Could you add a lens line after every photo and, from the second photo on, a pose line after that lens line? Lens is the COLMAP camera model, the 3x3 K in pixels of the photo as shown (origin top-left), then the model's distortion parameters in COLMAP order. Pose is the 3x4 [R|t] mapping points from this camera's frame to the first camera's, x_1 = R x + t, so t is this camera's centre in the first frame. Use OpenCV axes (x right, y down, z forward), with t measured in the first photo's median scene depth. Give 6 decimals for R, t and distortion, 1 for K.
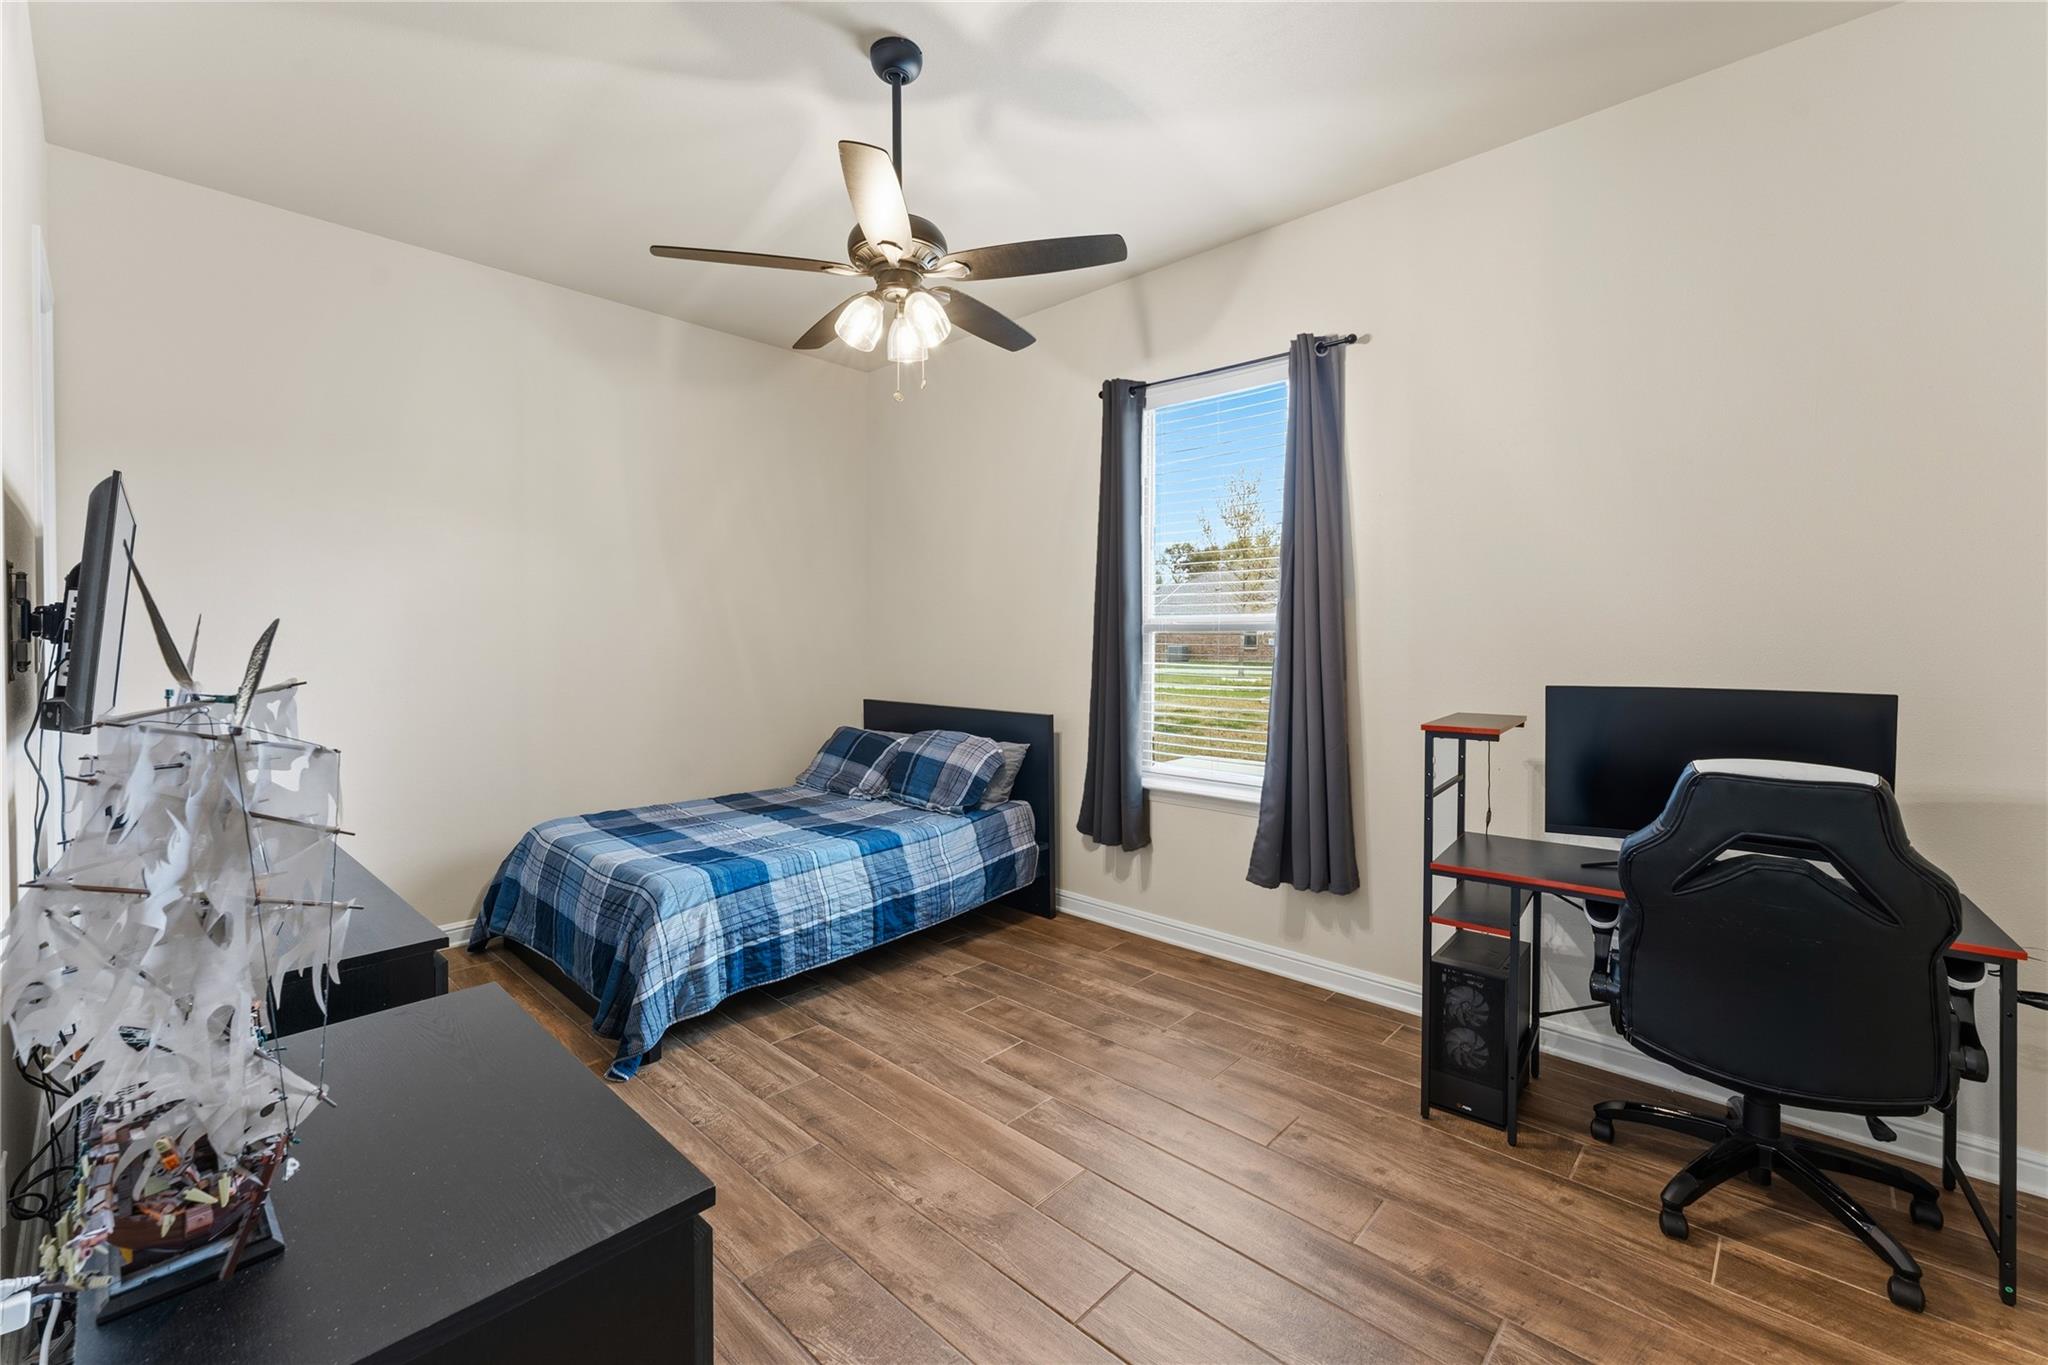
lens RADIAL K [[863.9, 0, 1015.1], [0, 863.9, 643.1], [0, 0, 1]] dist [0.004667, -0.000510]
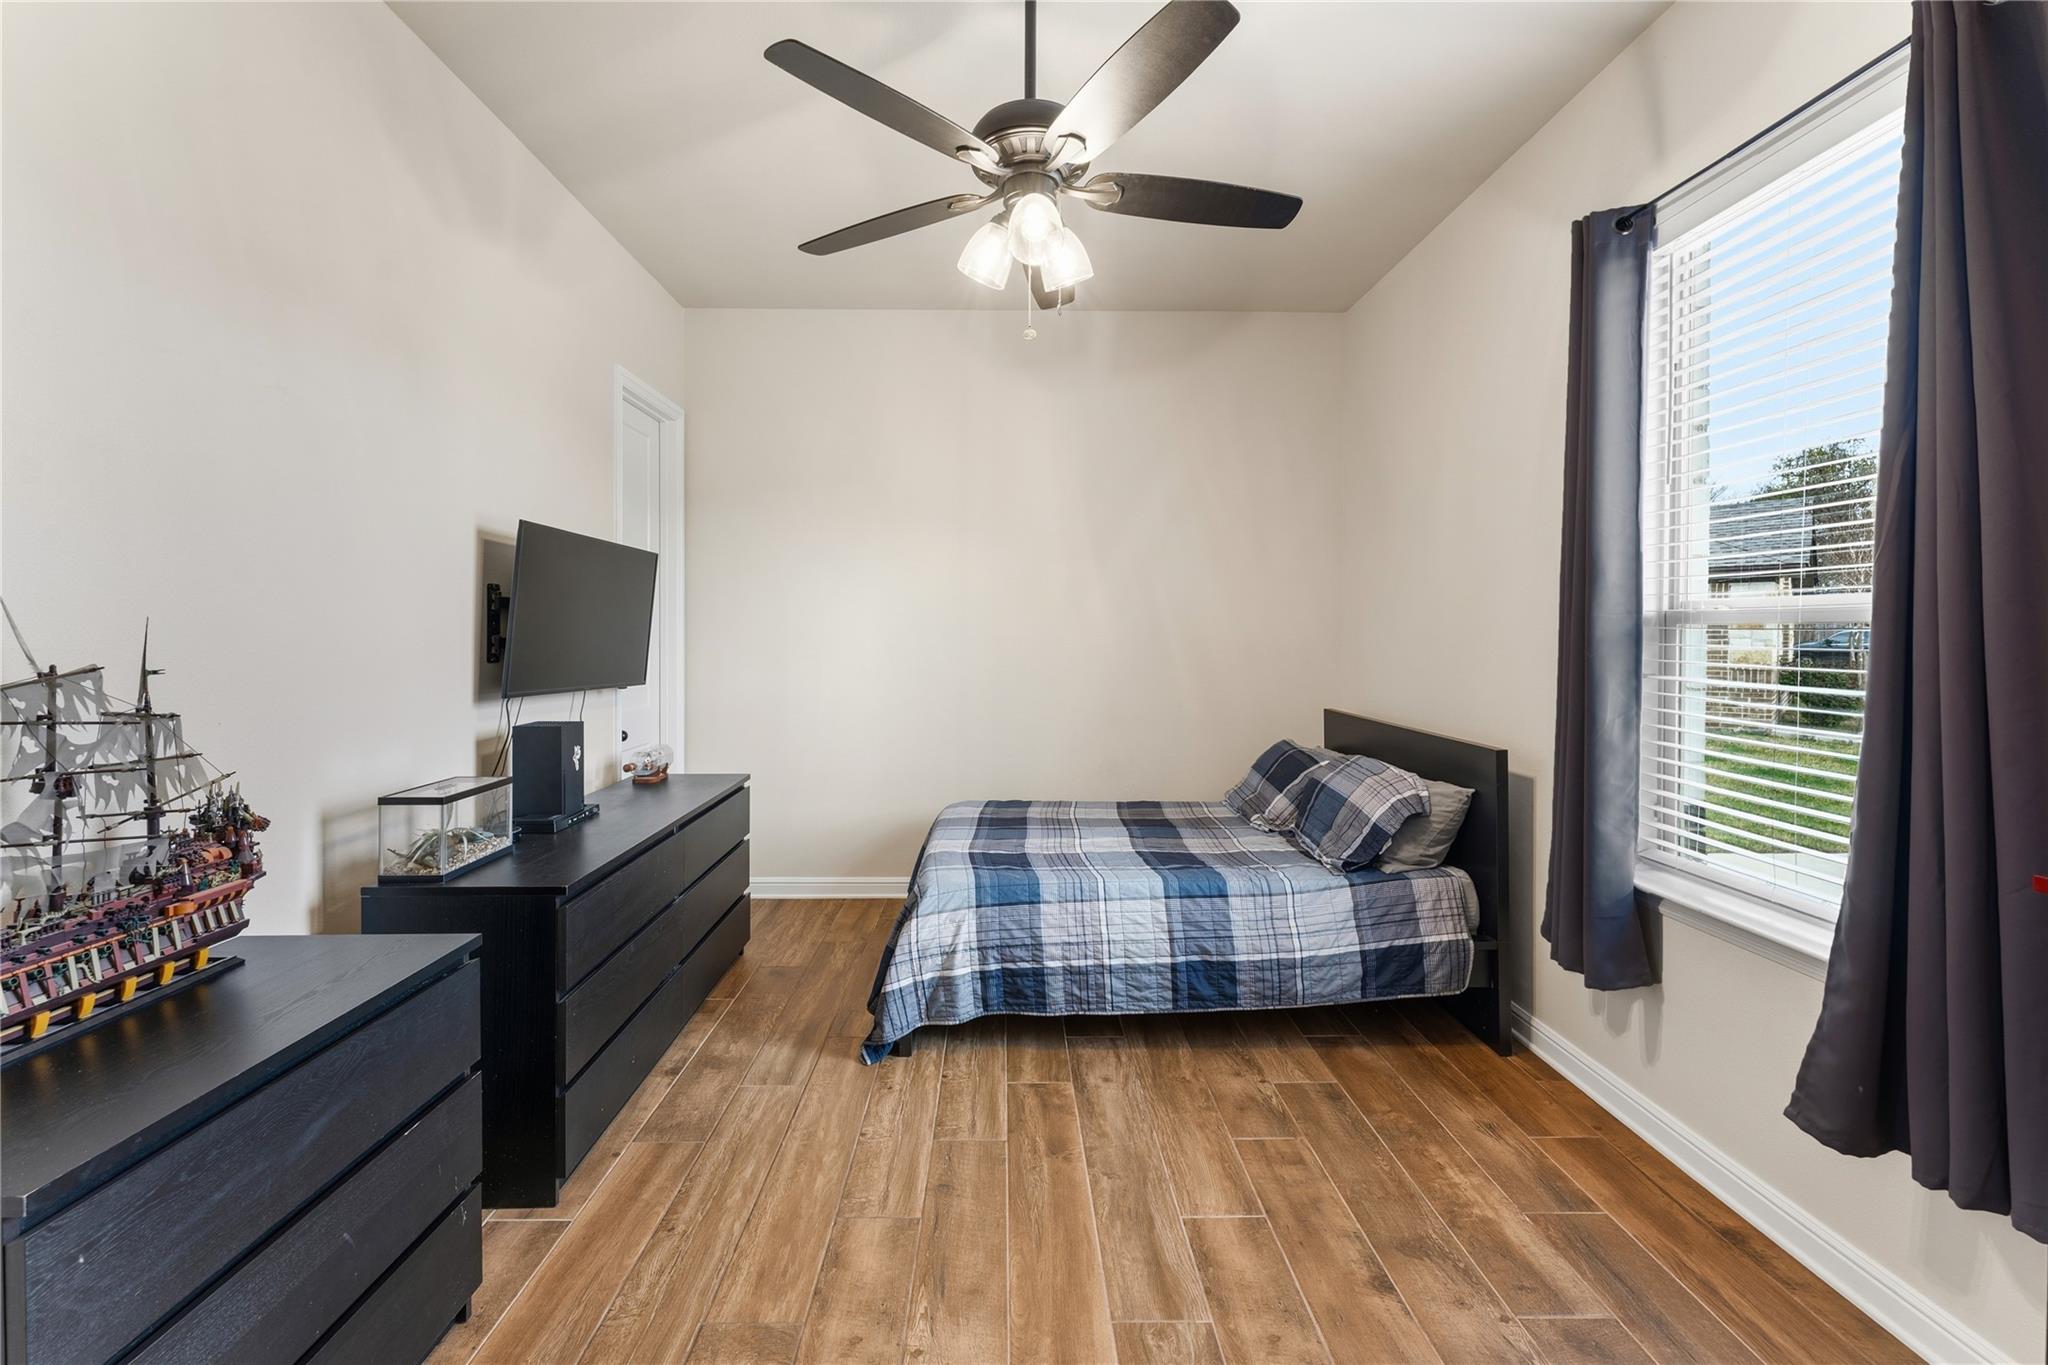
lens RADIAL K [[863.9, 0, 1008.3], [0, 863.9, 632.9], [0, 0, 1]] dist [0.004667, -0.000510]
pose [[0.692832, 0.001191, -0.721098, 0.316546], [-0.006550, 0.999968, -0.004641, -0.002176], [0.721069, 0.007938, 0.692818, 0.317819]]
